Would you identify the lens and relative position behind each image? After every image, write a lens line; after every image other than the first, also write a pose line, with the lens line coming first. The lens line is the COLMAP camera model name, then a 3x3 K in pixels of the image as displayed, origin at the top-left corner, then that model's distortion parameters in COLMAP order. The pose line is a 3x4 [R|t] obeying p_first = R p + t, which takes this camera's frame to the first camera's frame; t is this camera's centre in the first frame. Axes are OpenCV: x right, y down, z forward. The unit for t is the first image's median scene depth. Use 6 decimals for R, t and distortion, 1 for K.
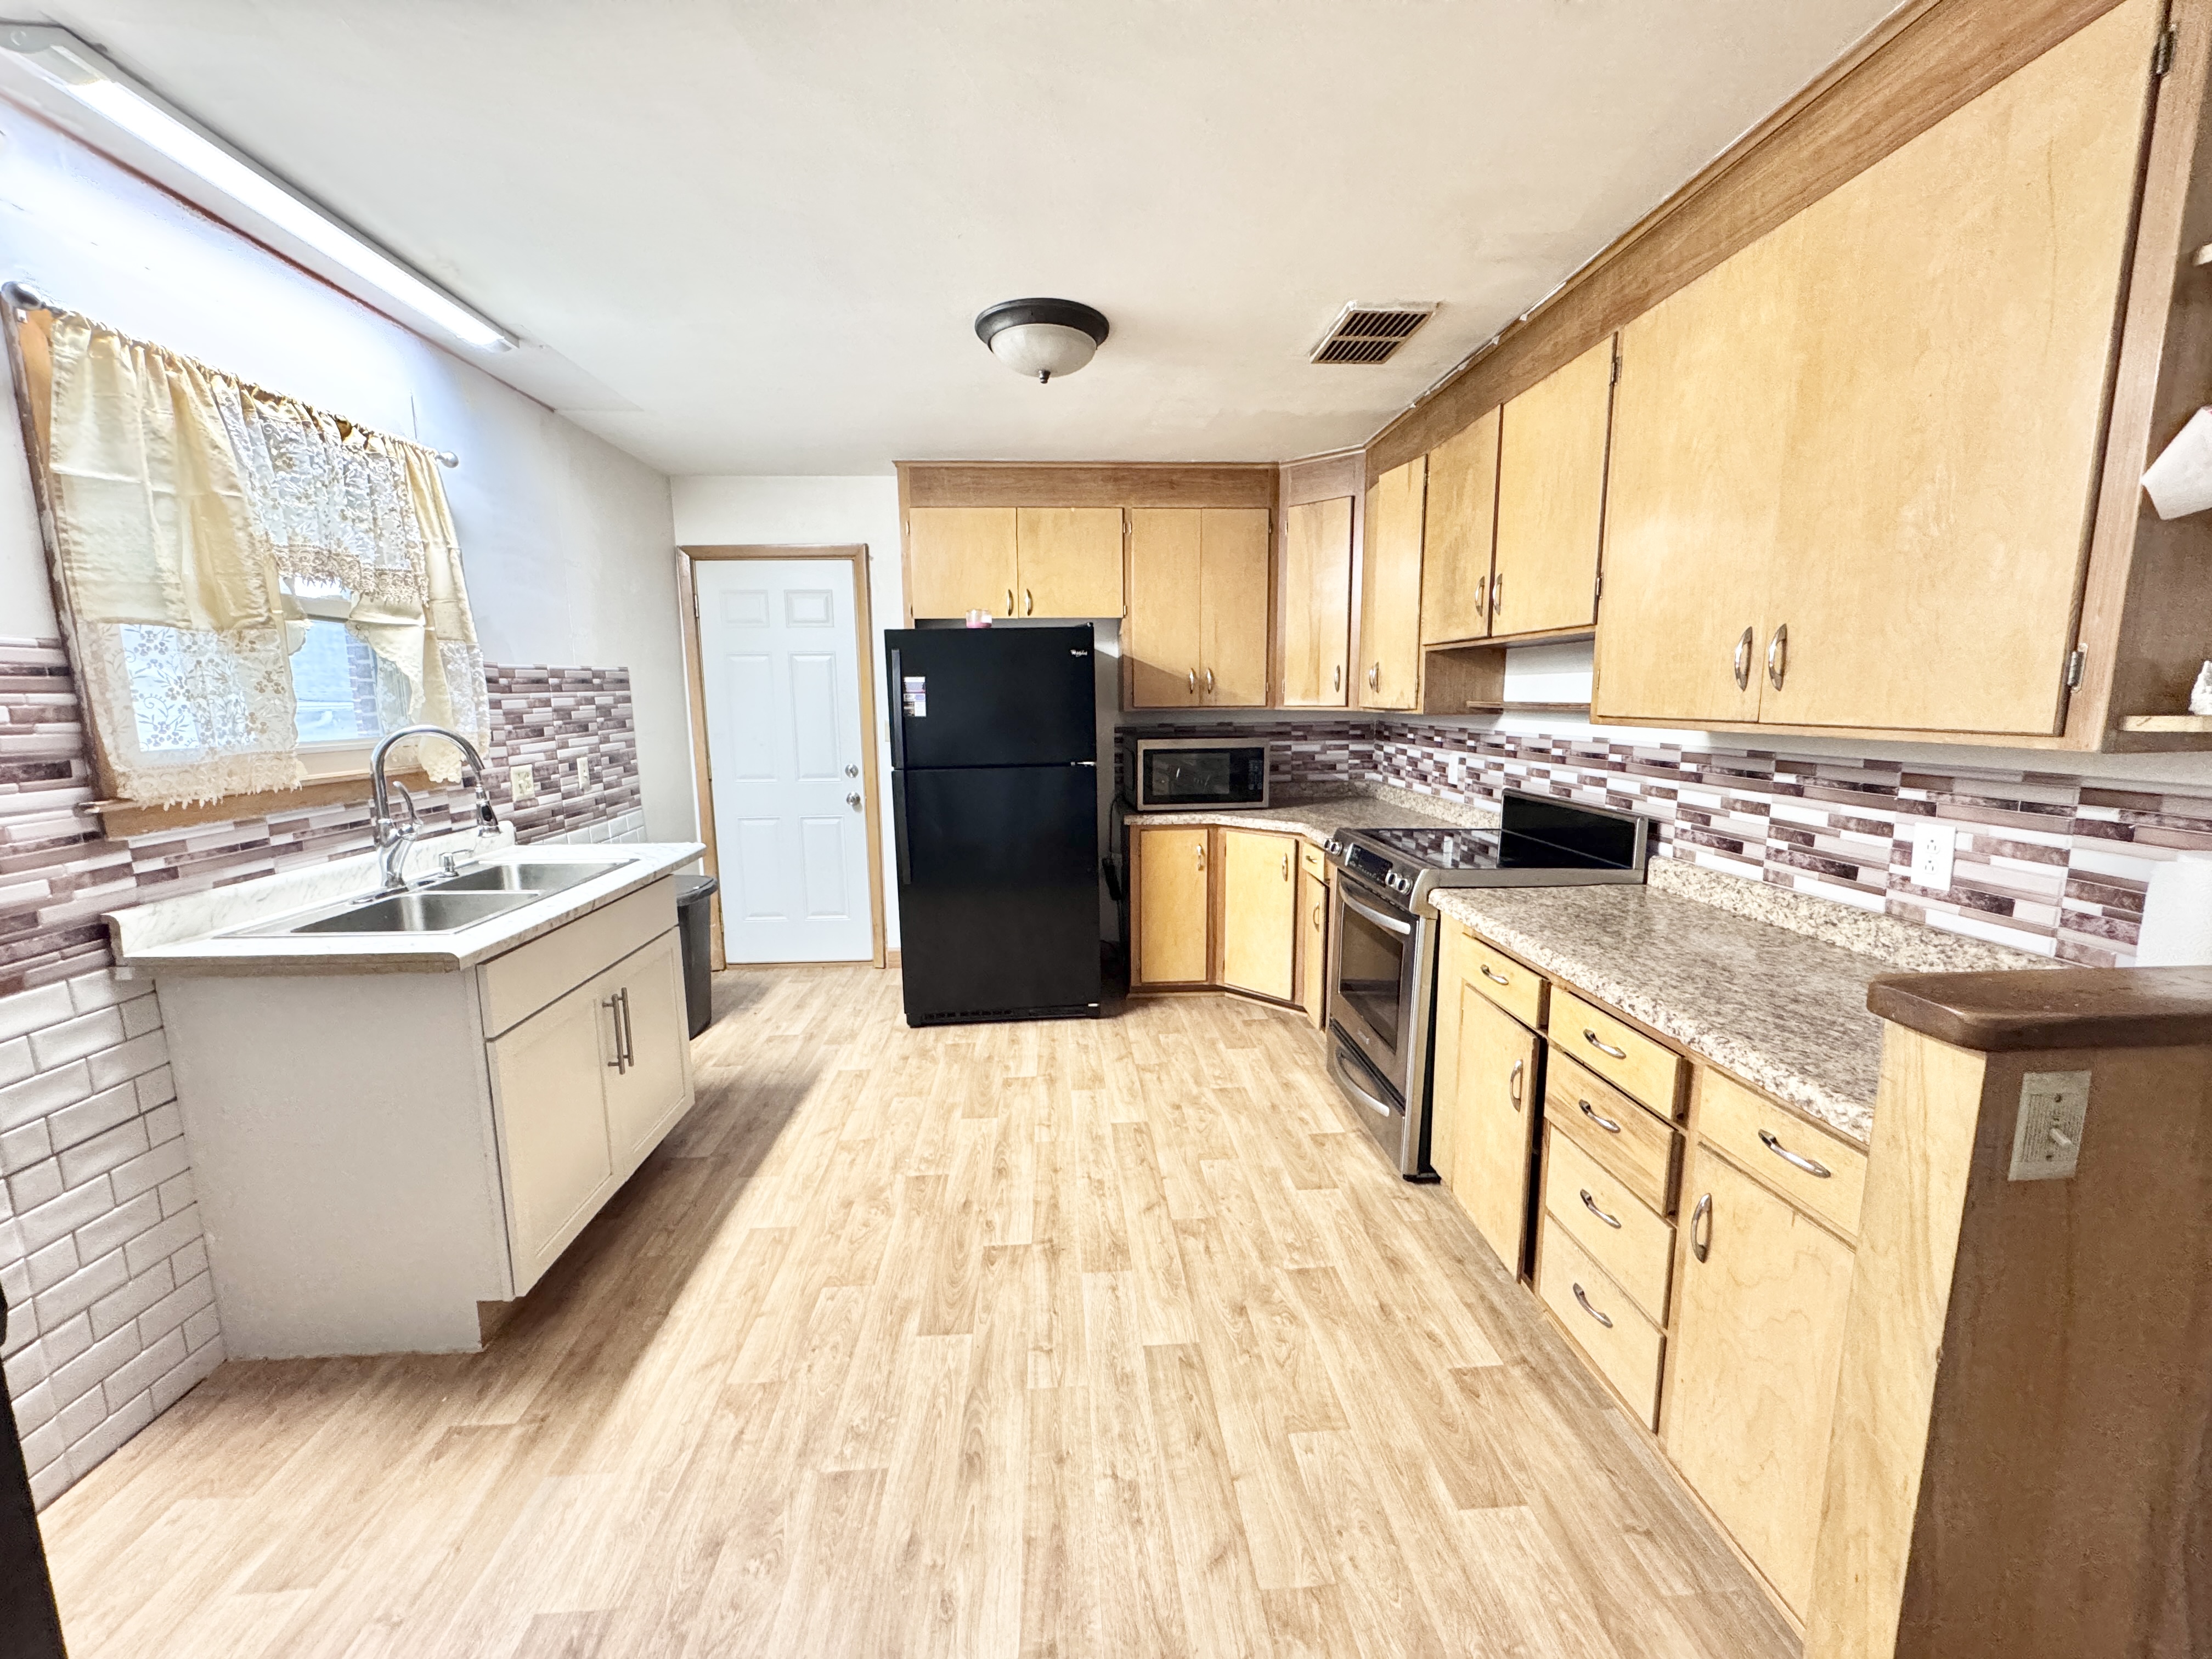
lens RADIAL K [[884.4, 0, 1106.0], [0, 884.4, 829.5], [0, 0, 1]] dist [-0.002205, 0.000345]
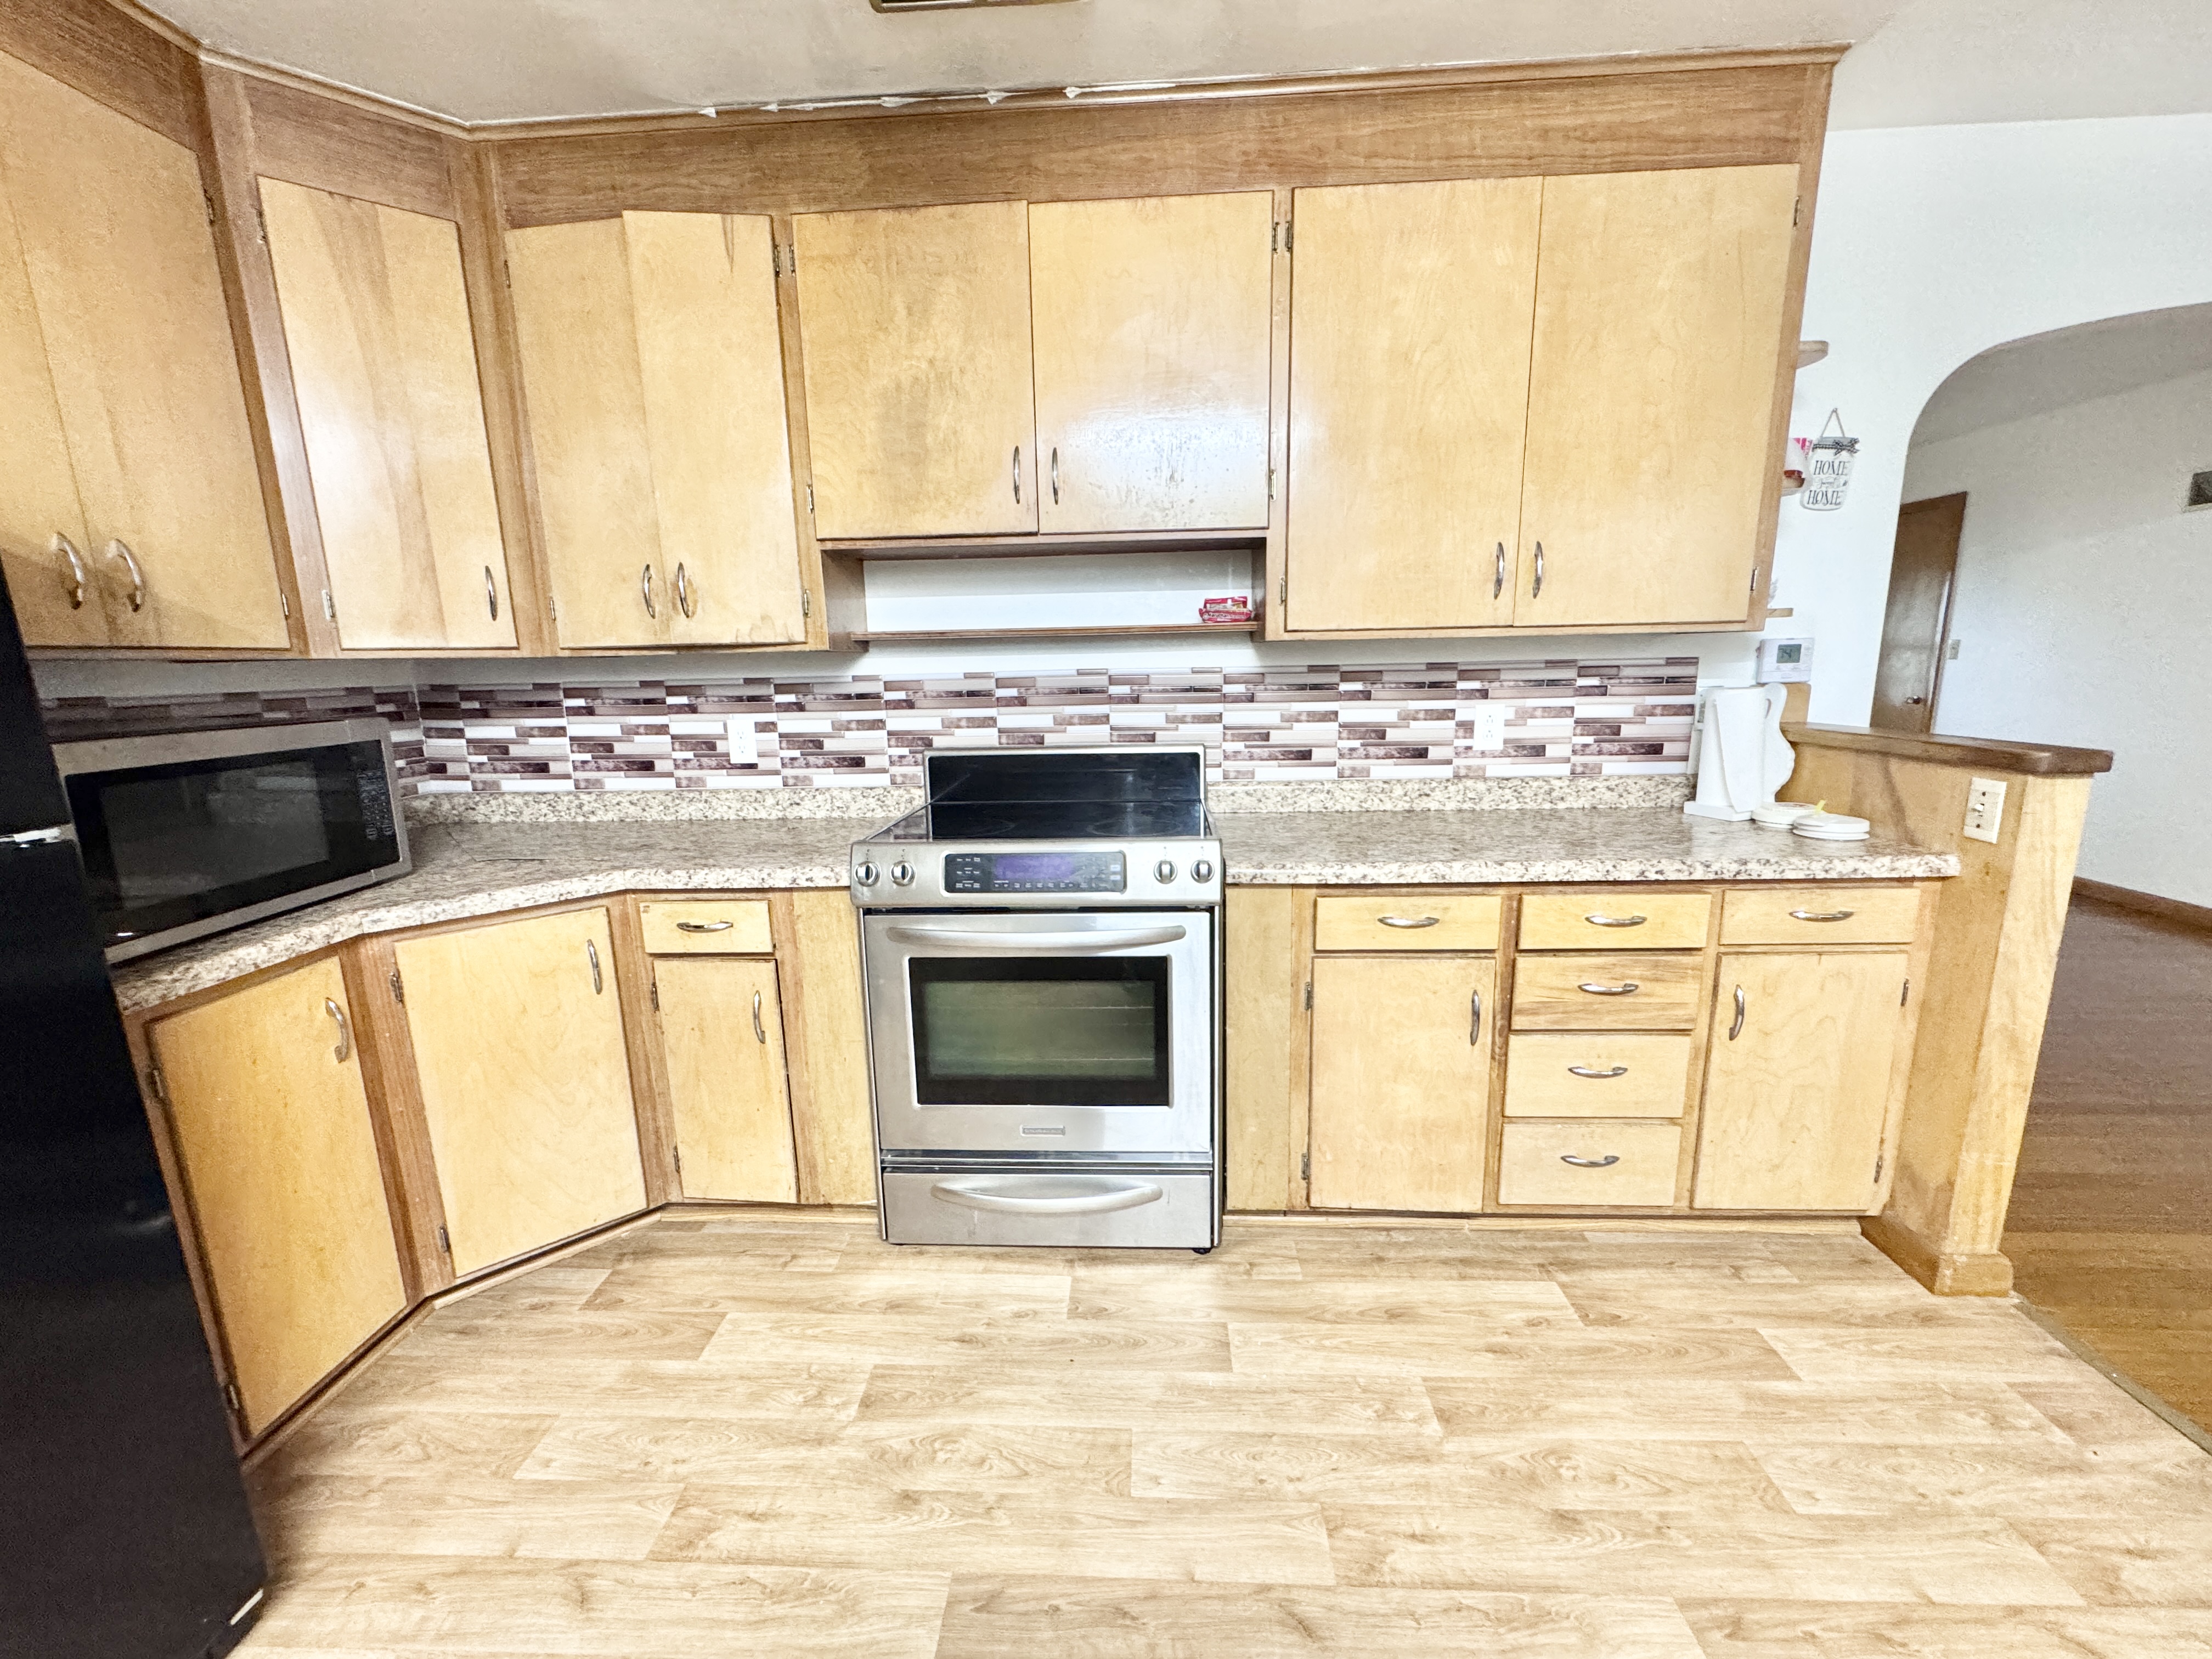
lens RADIAL K [[884.4, 0, 1106.0], [0, 884.4, 829.5], [0, 0, 1]] dist [-0.002205, 0.000345]
pose [[0.110548, -0.180982, 0.977254, -0.421622], [0.170400, 0.972172, 0.160765, -0.112633], [-0.979154, 0.148752, 0.138311, 1.140423]]
